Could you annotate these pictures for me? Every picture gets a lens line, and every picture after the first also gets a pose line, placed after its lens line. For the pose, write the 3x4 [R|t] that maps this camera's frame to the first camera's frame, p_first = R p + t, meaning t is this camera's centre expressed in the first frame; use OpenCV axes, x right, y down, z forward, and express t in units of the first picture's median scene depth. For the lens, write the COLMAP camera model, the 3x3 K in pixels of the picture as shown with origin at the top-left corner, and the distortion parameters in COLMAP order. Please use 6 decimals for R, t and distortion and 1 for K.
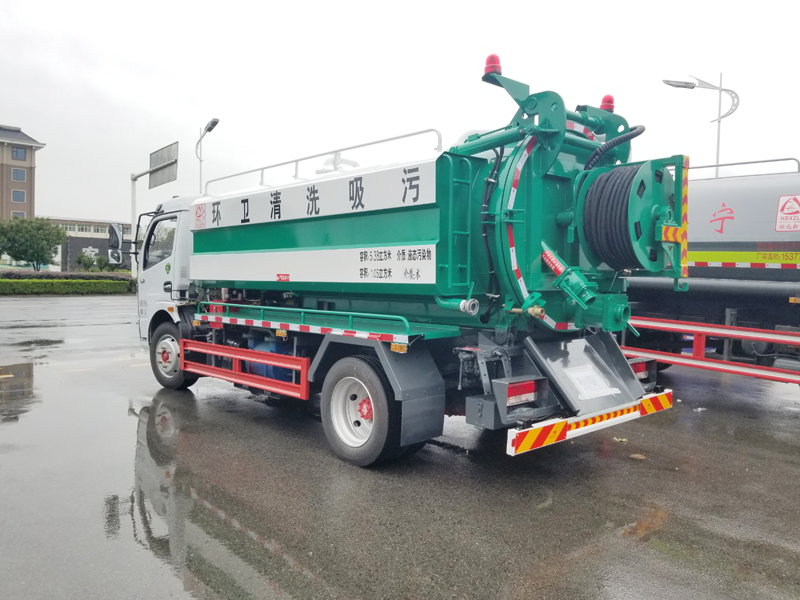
lens RADIAL K [[630.5, 0, 443.3], [0, 630.5, 304.9], [0, 0, 1]] dist [0.061878, -0.056105]
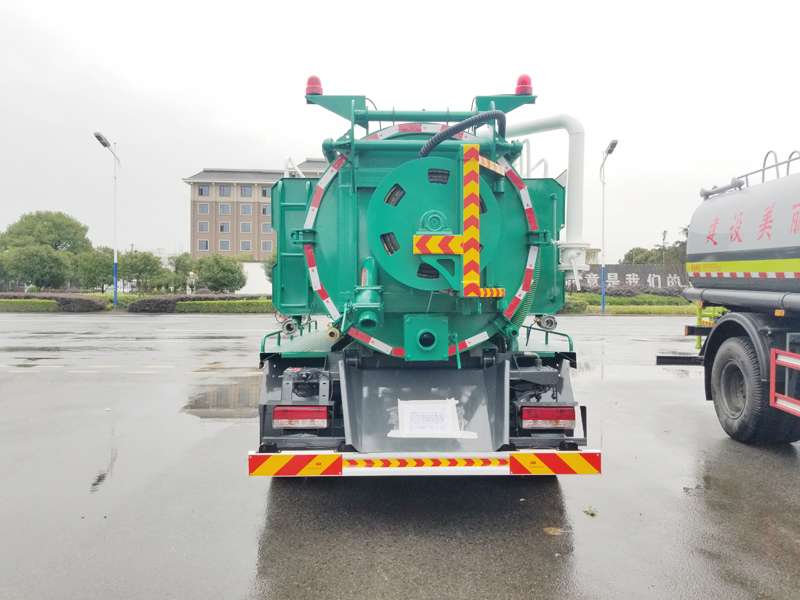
lens RADIAL K [[630.5, 0, 396.9], [0, 630.5, 299.3], [0, 0, 1]] dist [0.061878, -0.056105]
pose [[0.740527, -0.002250, -0.672023, 0.848149], [-0.024006, 0.999268, -0.029799, -0.015407], [0.671598, 0.038200, 0.739931, 0.363397]]
